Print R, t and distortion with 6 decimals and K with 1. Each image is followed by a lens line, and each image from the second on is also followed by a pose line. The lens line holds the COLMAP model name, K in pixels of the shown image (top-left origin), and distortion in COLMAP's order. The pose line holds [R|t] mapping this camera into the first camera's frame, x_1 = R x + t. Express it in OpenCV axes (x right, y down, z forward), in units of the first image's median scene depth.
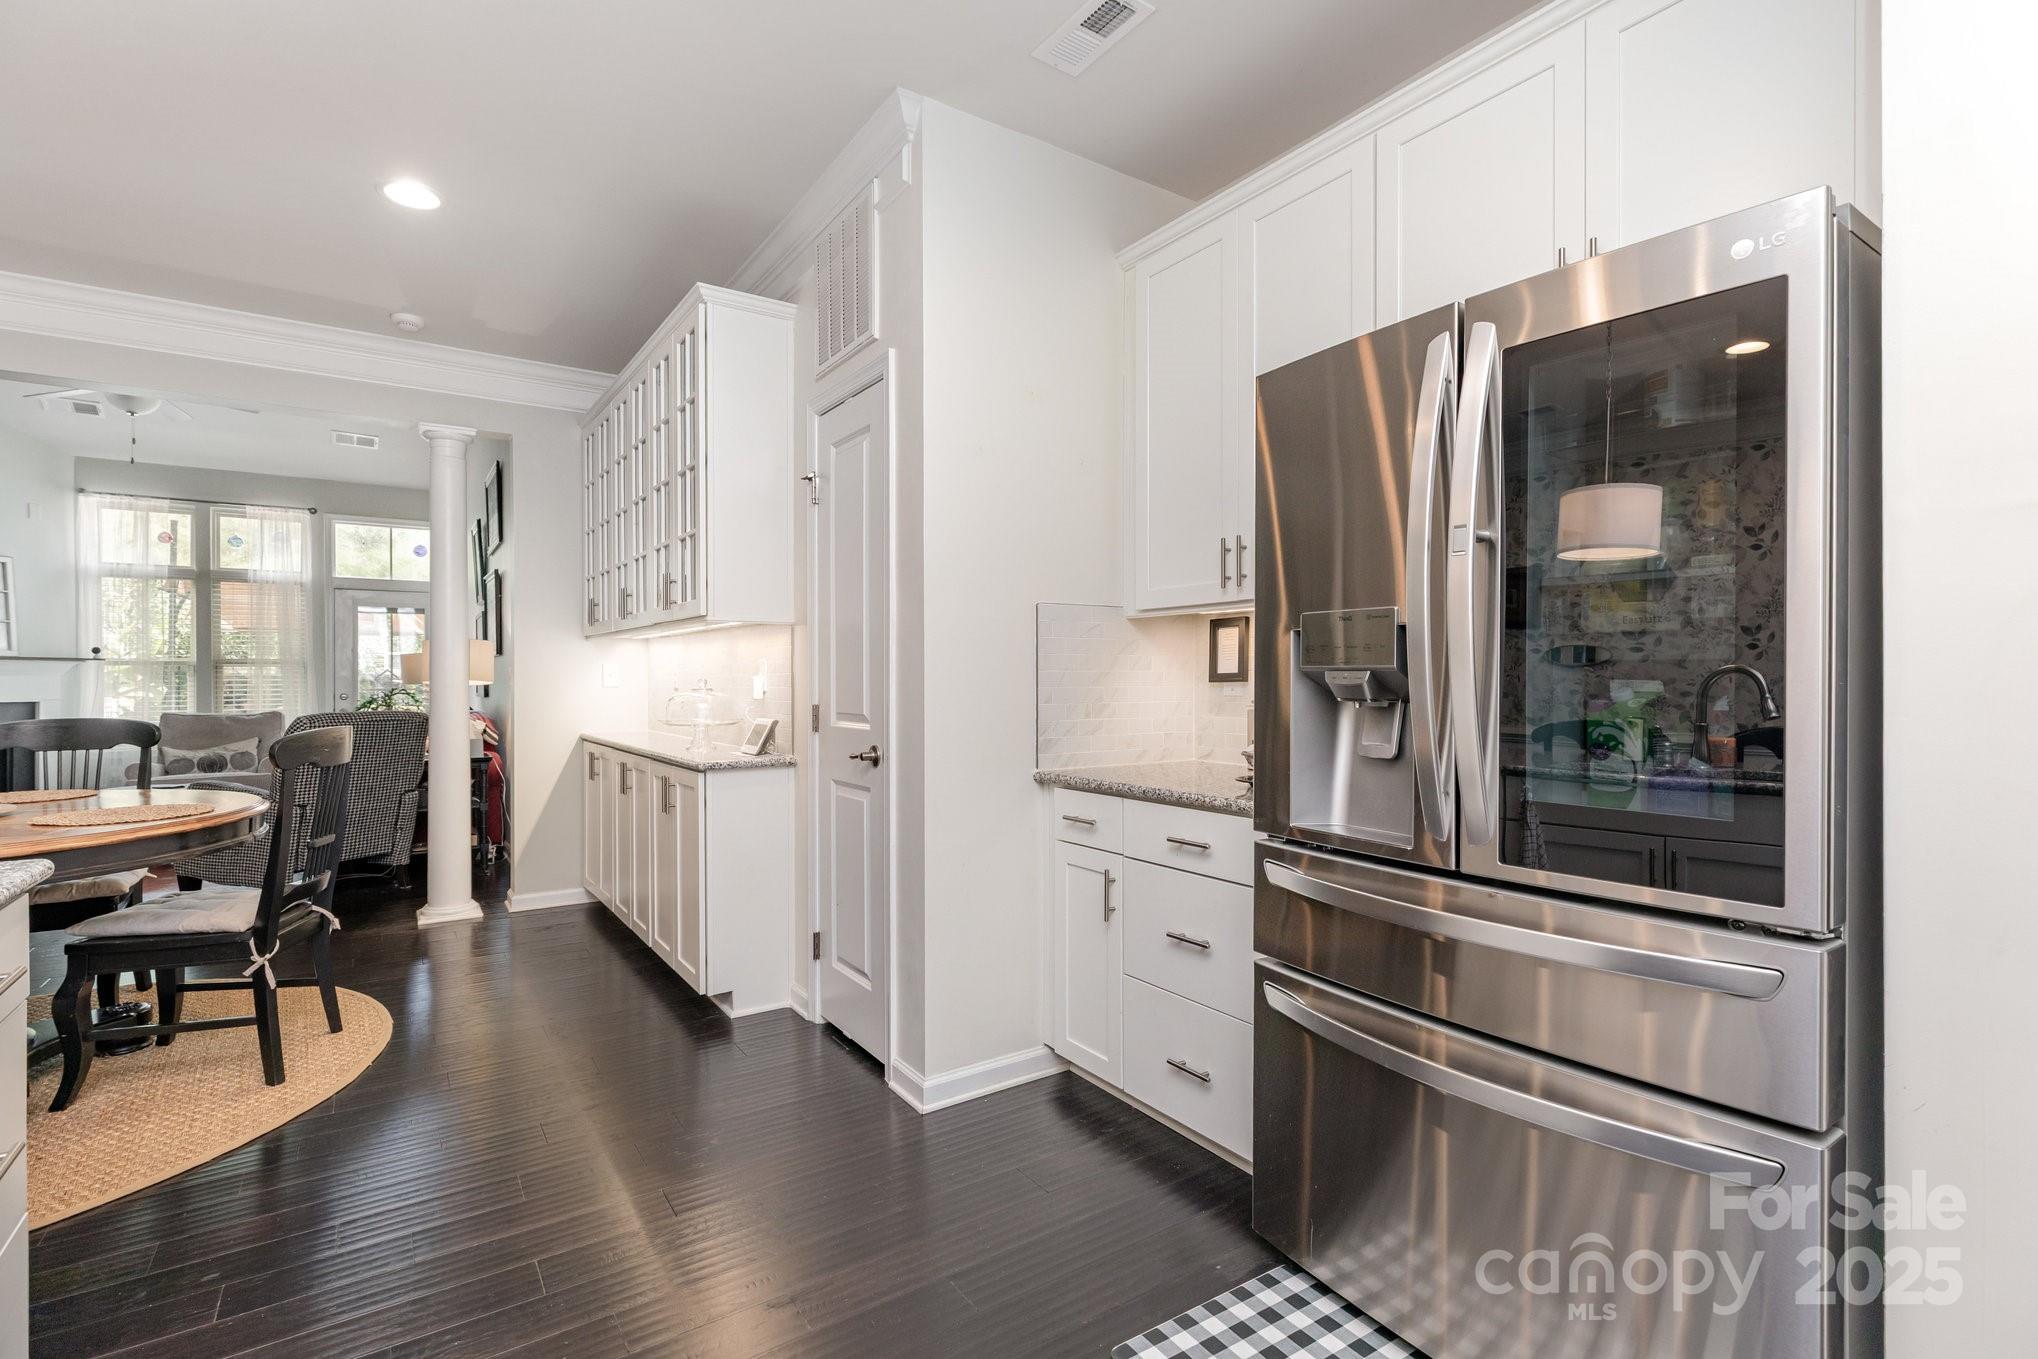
lens RADIAL K [[920.6, 0, 1022.3], [0, 920.6, 663.5], [0, 0, 1]] dist [0.000538, -0.000201]
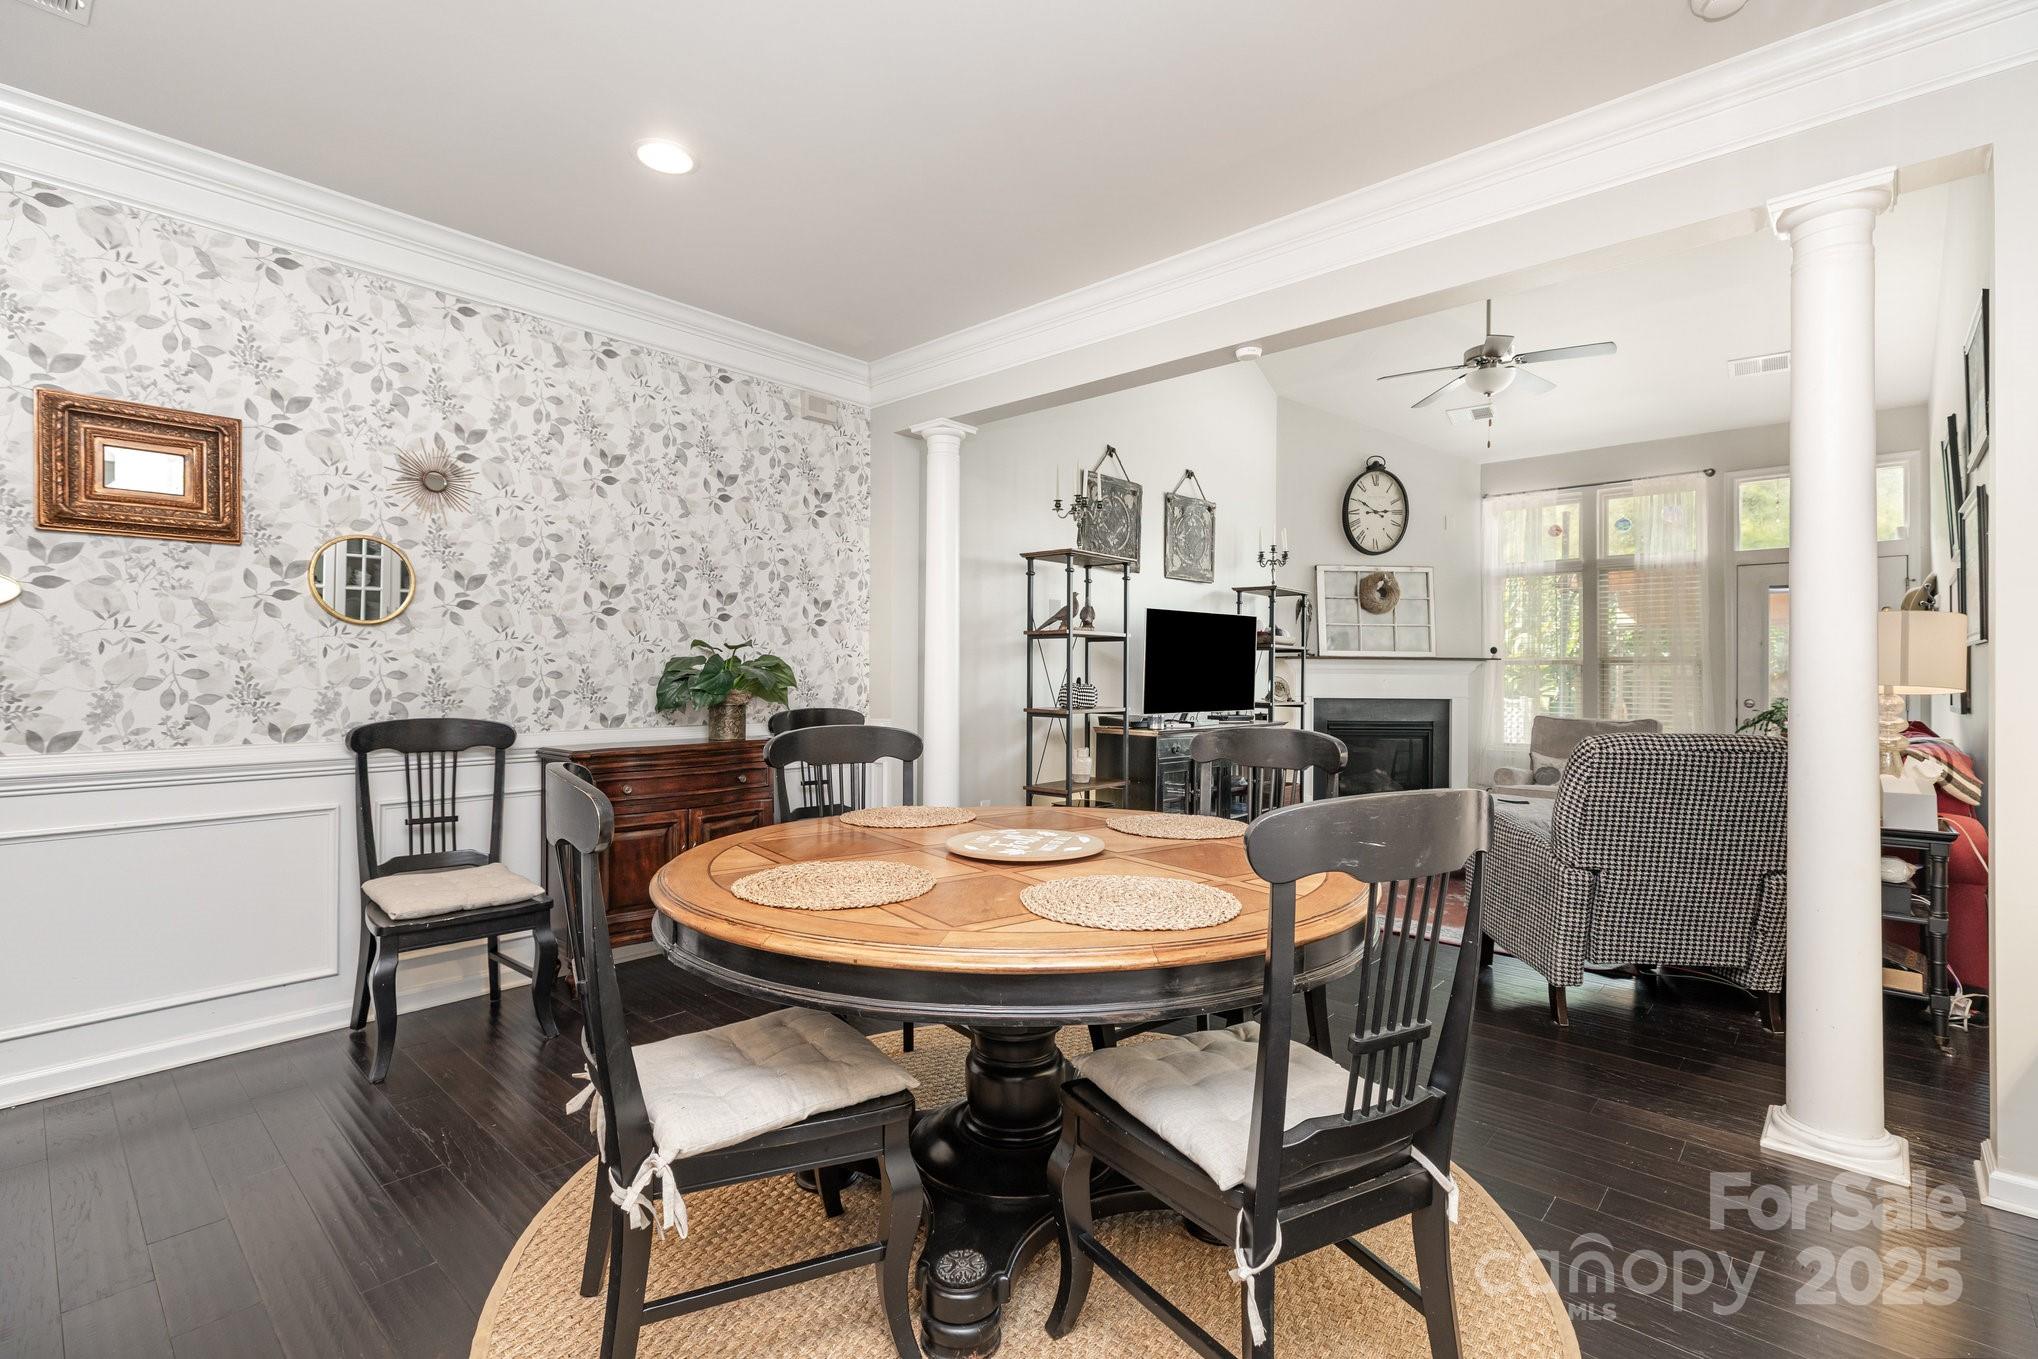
lens RADIAL K [[921.2, 0, 1019.0], [0, 921.2, 679.5], [0, 0, 1]] dist [0.012804, -0.000067]
pose [[0.225152, 0.008227, -0.974289, -0.124961], [0.007703, 0.999918, 0.010224, 0.003415], [0.974293, -0.009807, 0.225070, 0.251173]]
